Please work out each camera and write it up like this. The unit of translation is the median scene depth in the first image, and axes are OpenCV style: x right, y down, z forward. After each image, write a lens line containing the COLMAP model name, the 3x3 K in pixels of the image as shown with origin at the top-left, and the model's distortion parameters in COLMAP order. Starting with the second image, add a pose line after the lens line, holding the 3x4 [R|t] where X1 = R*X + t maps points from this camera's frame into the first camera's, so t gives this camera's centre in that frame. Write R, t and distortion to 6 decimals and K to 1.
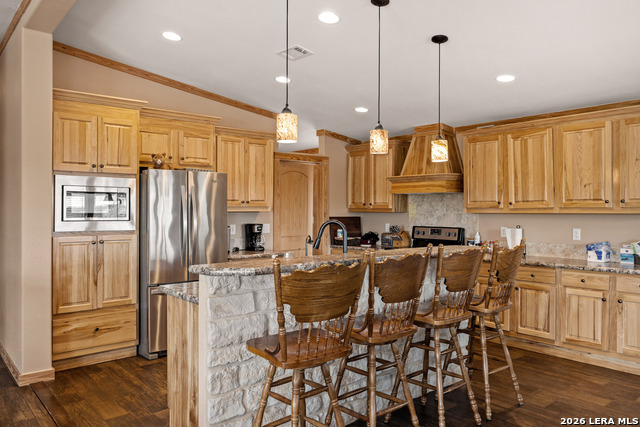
lens RADIAL K [[494.1, 0, 320.3], [0, 494.1, 210.5], [0, 0, 1]] dist [-0.014862, 0.005023]
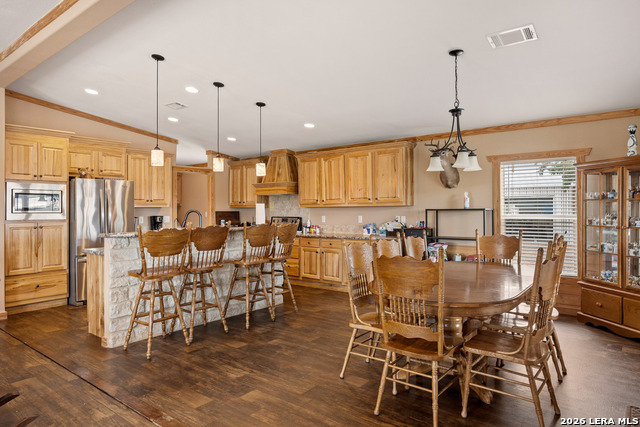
lens RADIAL K [[424.6, 0, 333.3], [0, 424.6, 207.7], [0, 0, 1]] dist [-0.013128, -0.002192]
pose [[0.979146, -0.006334, 0.203058, 0.149997], [0.007622, 0.999955, -0.005561, 0.017300], [-0.203013, 0.006992, 0.979151, -0.395229]]
